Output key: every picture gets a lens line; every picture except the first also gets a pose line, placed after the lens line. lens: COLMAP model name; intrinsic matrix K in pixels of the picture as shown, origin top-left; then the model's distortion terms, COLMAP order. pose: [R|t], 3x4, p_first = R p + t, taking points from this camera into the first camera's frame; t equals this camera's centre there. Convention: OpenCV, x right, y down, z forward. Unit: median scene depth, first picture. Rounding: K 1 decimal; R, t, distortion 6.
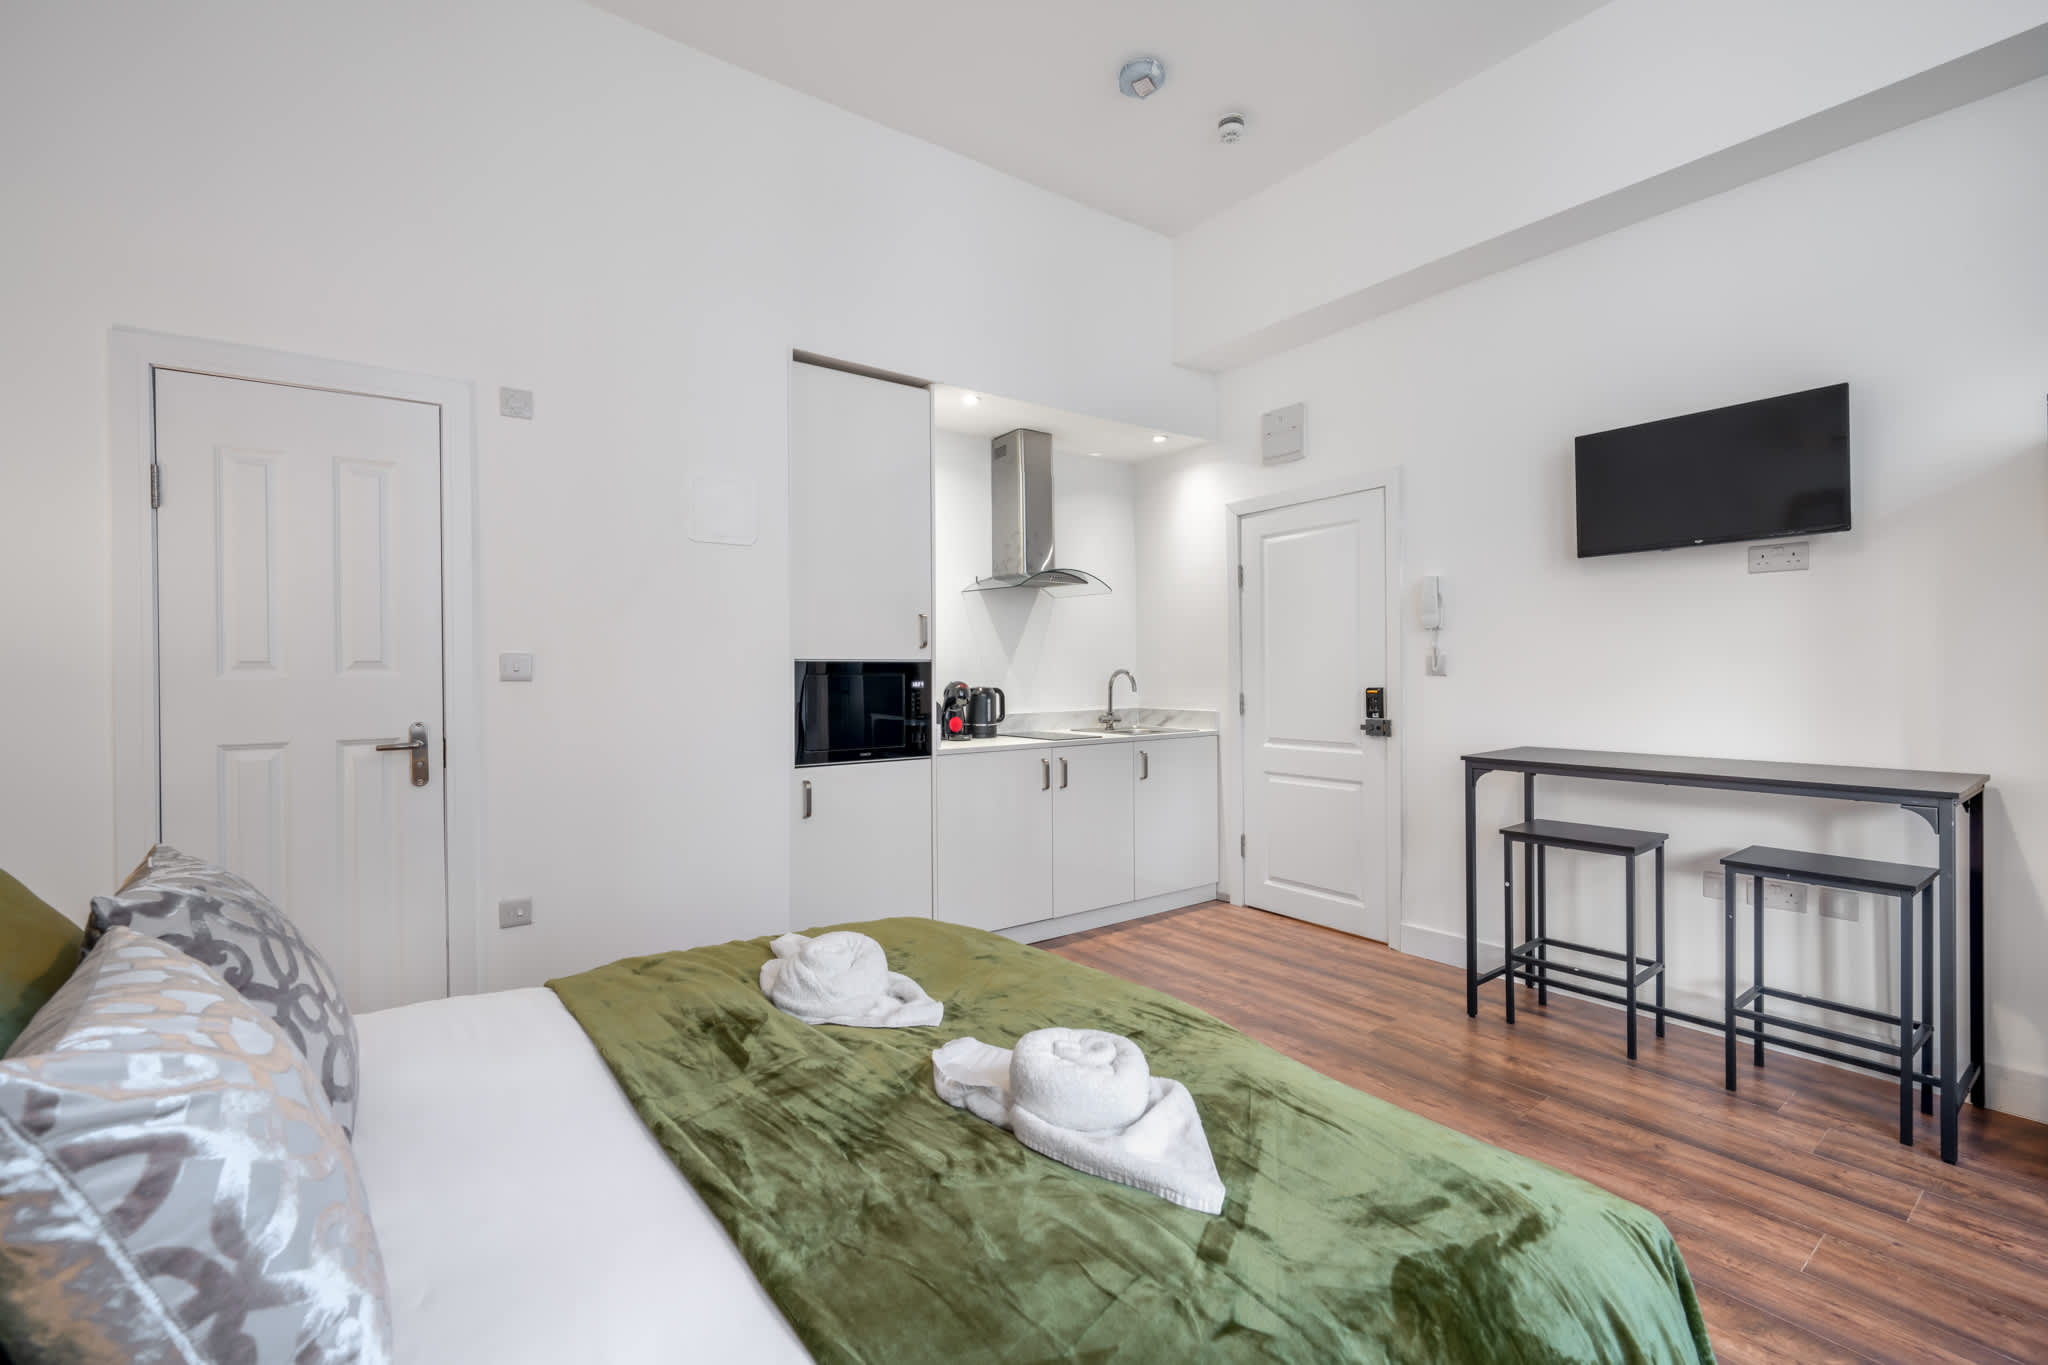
lens RADIAL K [[890.3, 0, 1027.5], [0, 890.3, 671.3], [0, 0, 1]] dist [-0.005986, -0.000504]
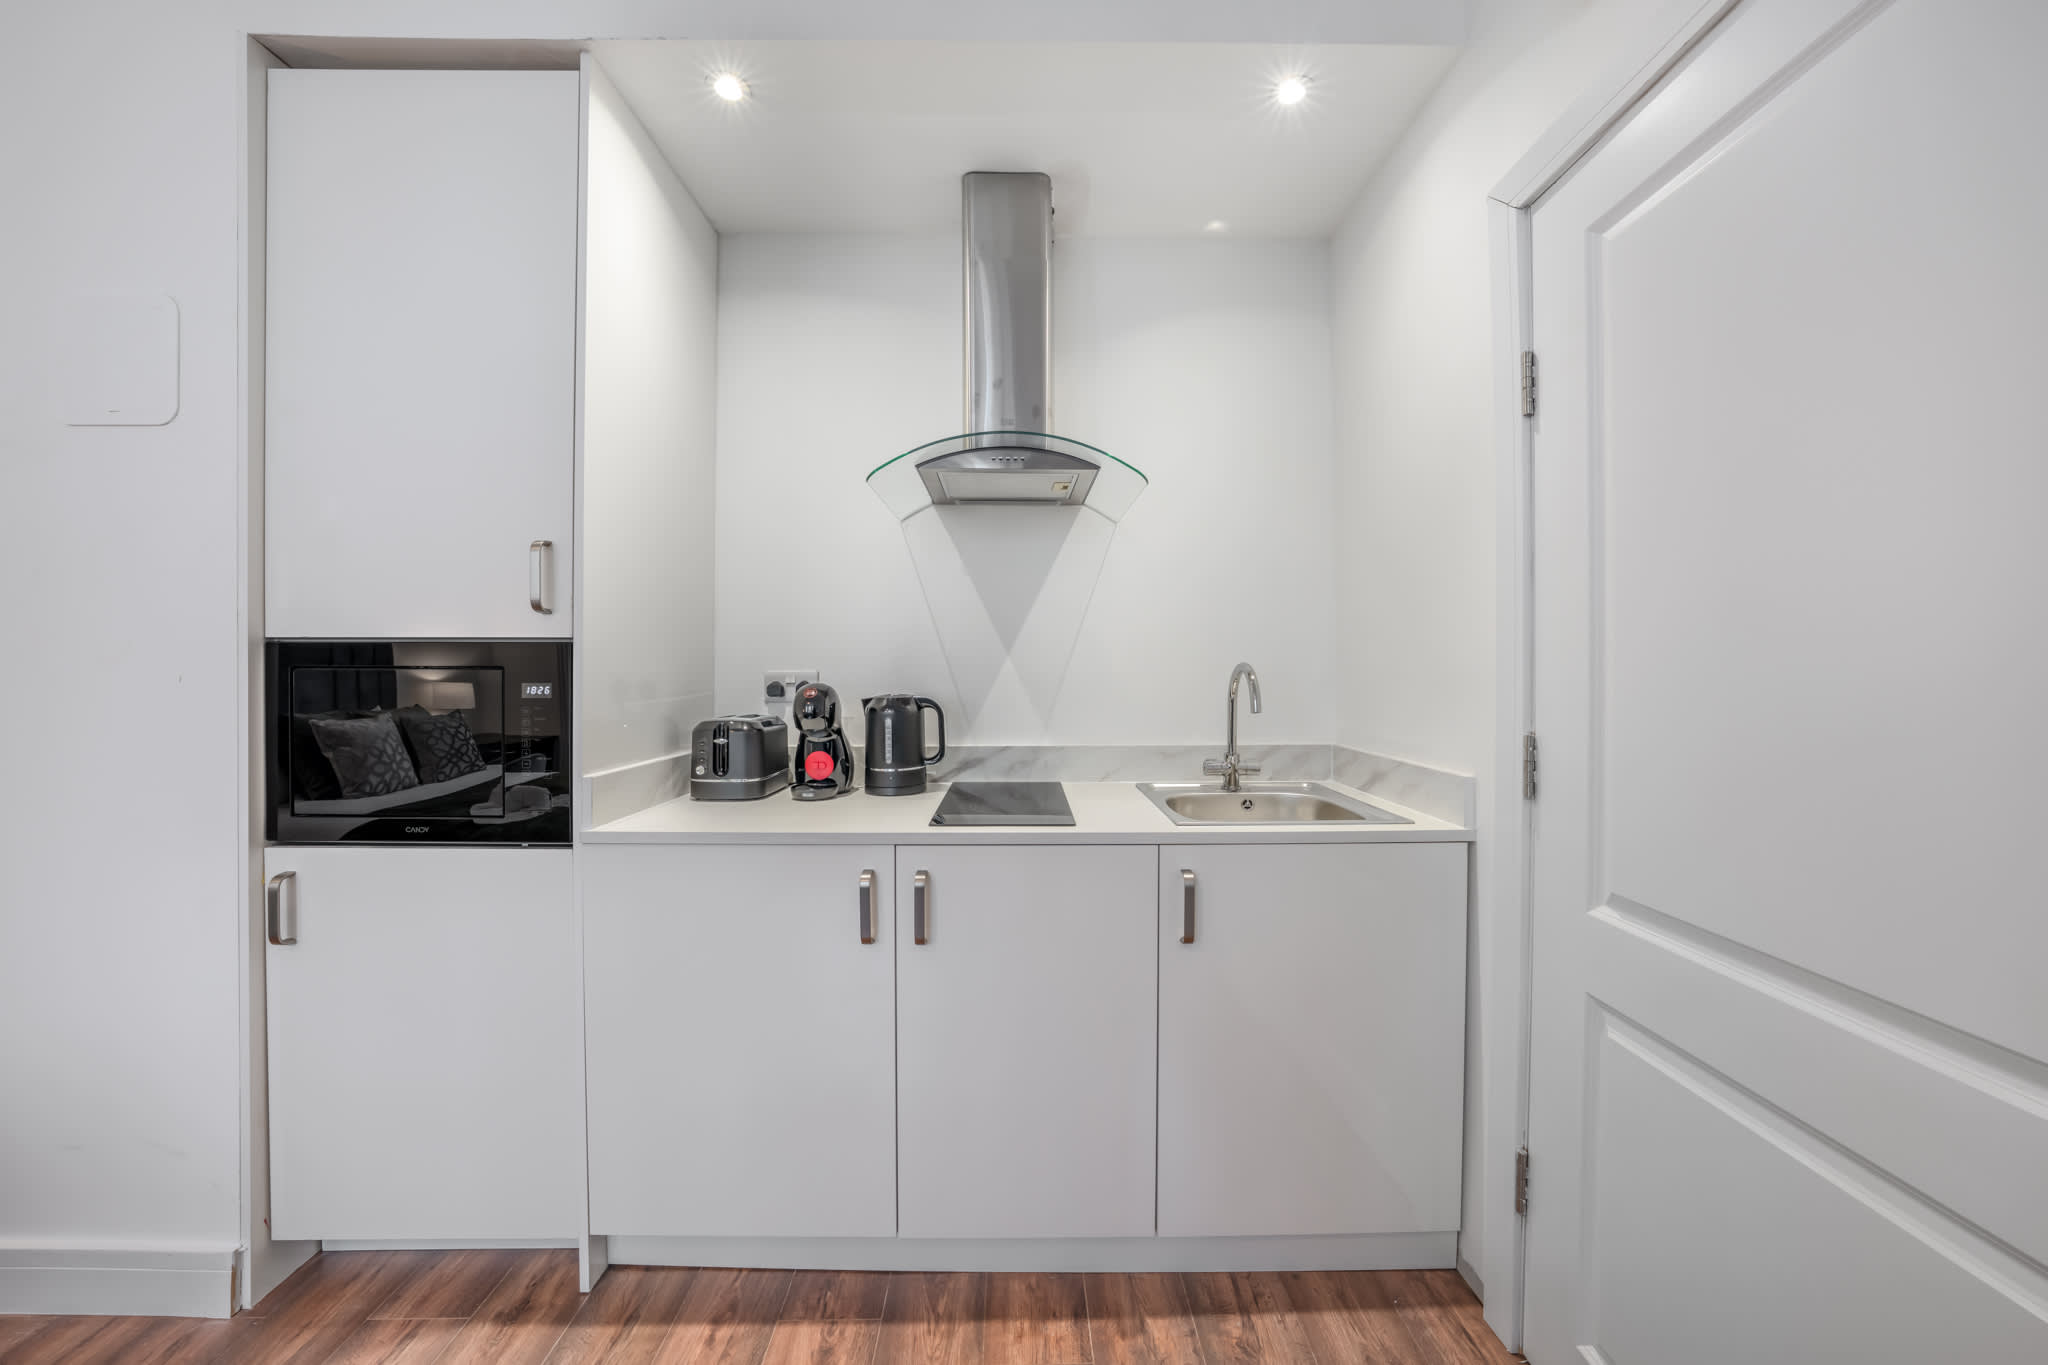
lens RADIAL K [[714.4, 0, 1022.2], [0, 714.4, 675.8], [0, 0, 1]] dist [-0.013171, 0.000183]
pose [[0.807690, 0.014384, -0.589432, 0.300630], [-0.007851, 0.999876, 0.013642, 0.000206], [0.589555, -0.006390, 0.807703, 0.829069]]
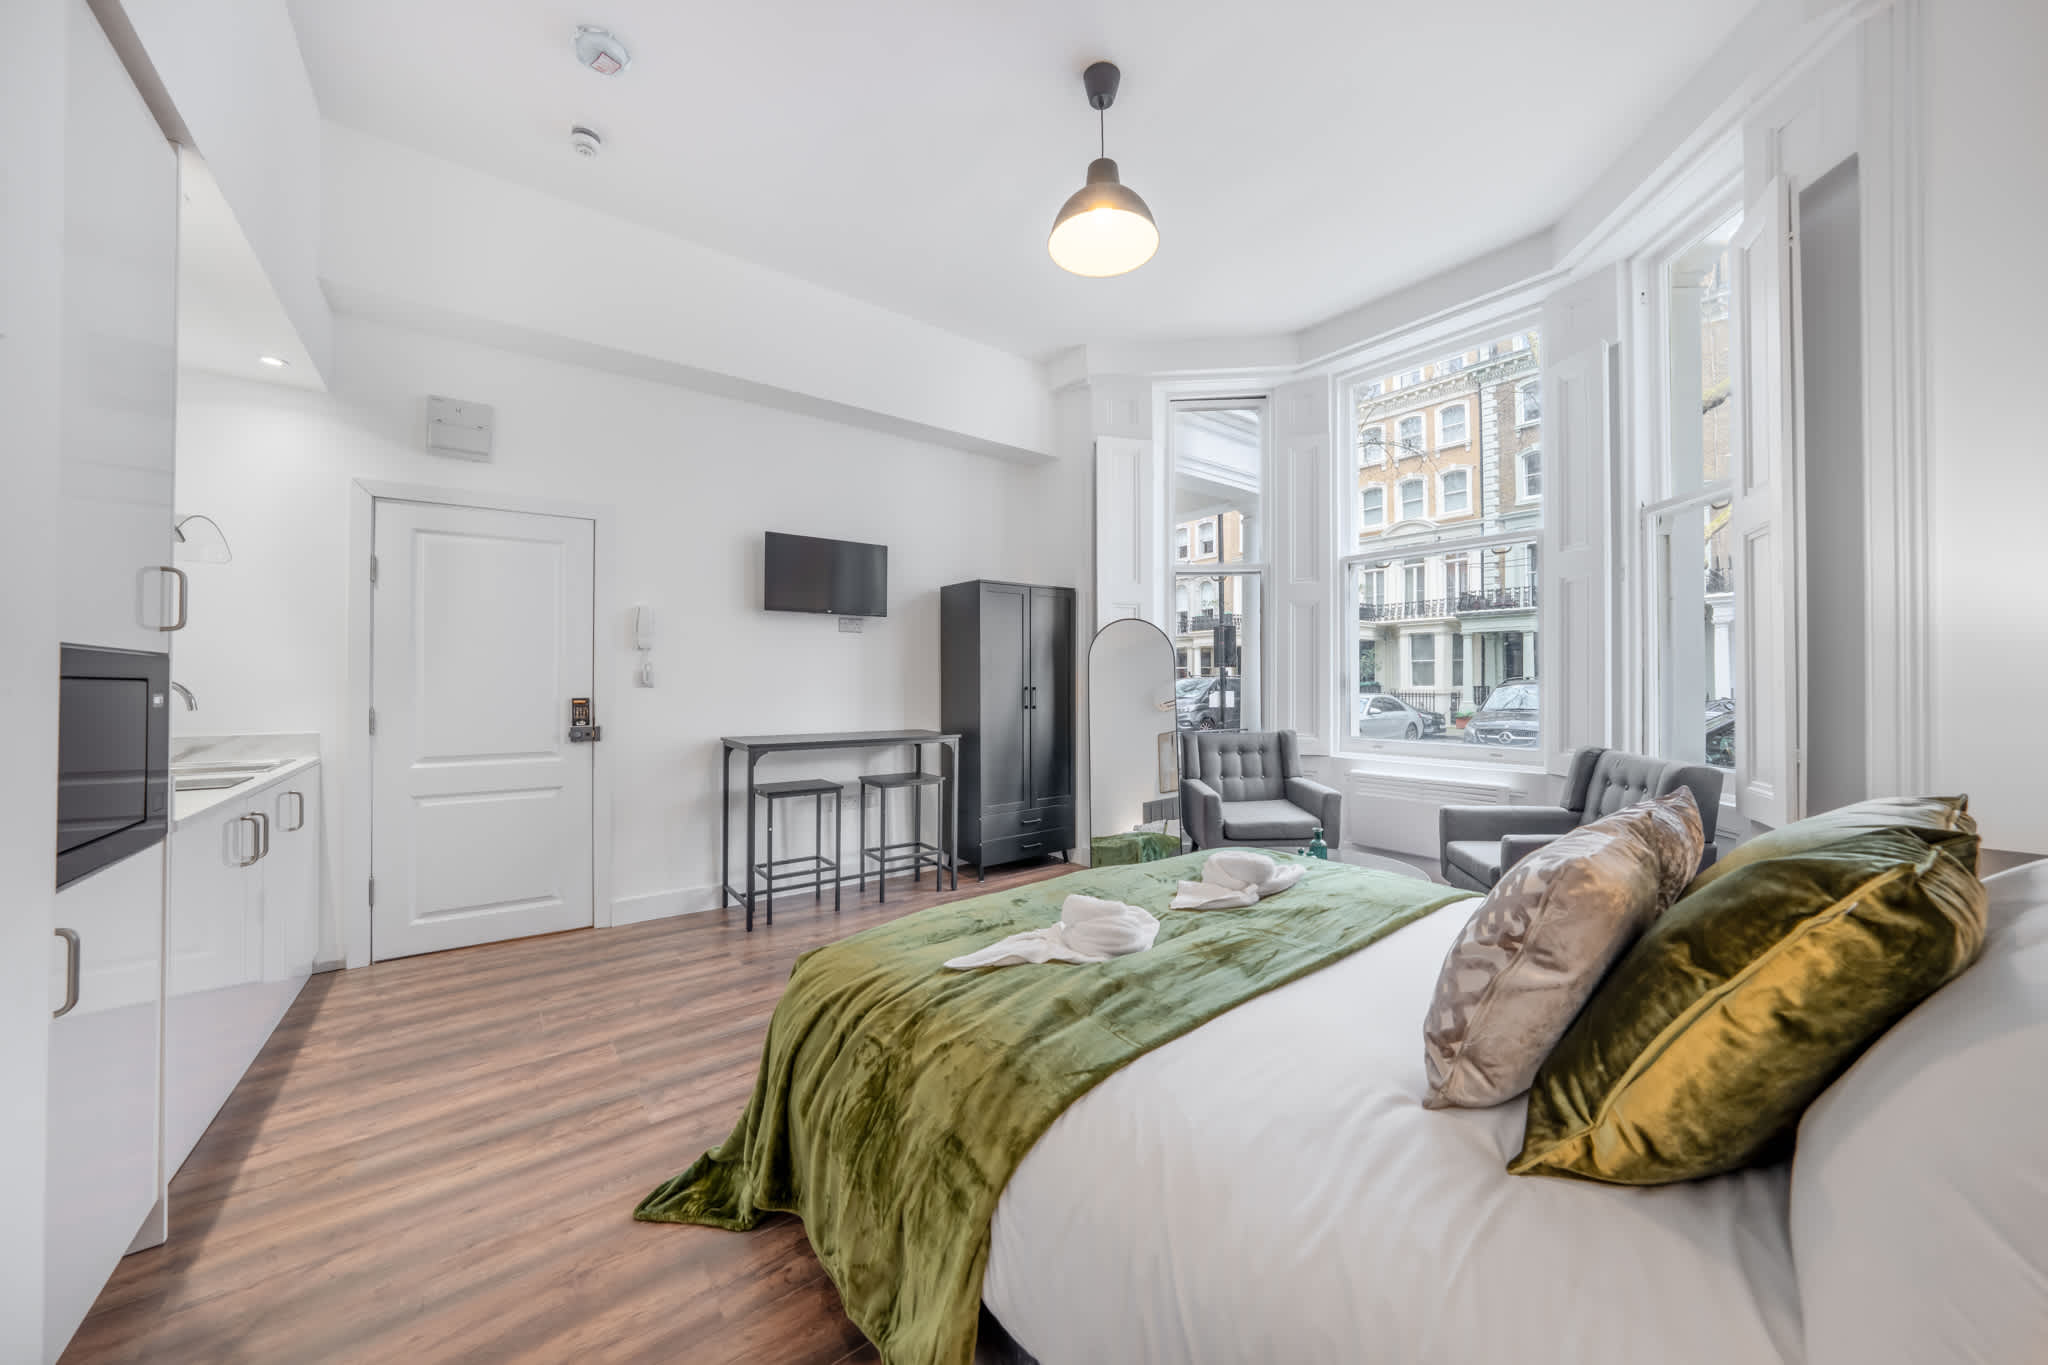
lens RADIAL K [[714.4, 0, 1023.5], [0, 714.4, 672.4], [0, 0, 1]] dist [-0.013171, 0.000183]
pose [[-0.005869, 0.022433, 0.999731, -0.527318], [-0.001150, 0.999748, -0.022440, 0.005740], [-0.999982, -0.001282, -0.005842, 0.484250]]
